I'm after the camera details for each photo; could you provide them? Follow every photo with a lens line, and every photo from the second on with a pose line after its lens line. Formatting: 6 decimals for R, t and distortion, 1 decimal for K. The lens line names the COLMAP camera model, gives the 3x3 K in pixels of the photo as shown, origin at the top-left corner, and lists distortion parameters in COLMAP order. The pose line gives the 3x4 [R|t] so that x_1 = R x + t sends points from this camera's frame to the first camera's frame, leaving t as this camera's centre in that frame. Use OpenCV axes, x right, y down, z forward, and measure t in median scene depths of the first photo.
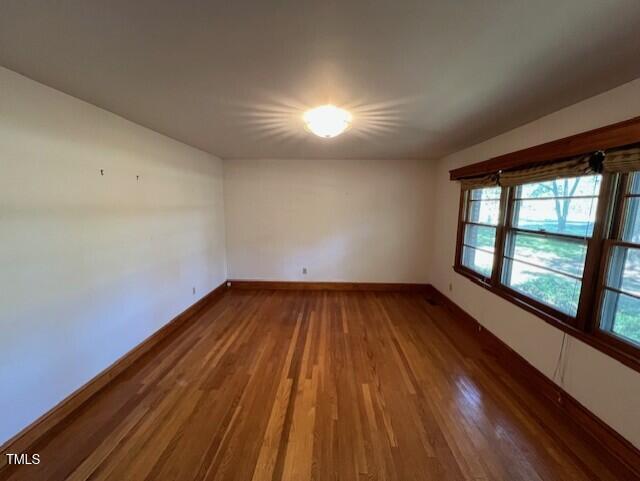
lens RADIAL K [[263.9, 0, 317.4], [0, 263.9, 240.6], [0, 0, 1]] dist [0.000785, 0.000208]
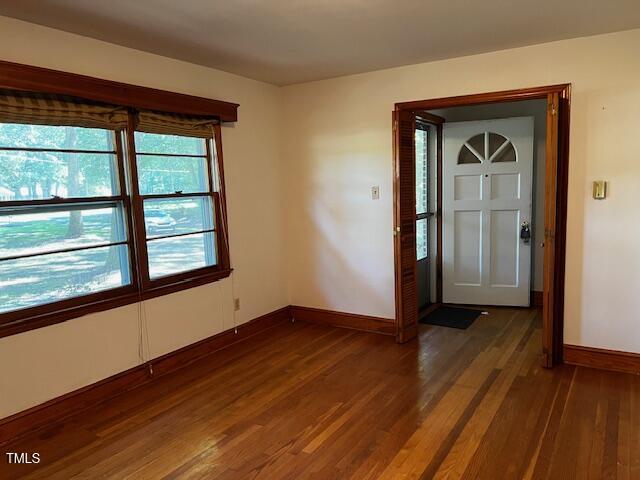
lens RADIAL K [[472.6, 0, 320.0], [0, 472.6, 240.0], [0, 0, 1]] dist [0.001087, 0.000819]
pose [[-0.868787, -0.041487, 0.493445, -0.387323], [0.092180, 0.965517, 0.243474, -0.187279], [-0.486530, 0.257013, -0.835005, 1.927869]]
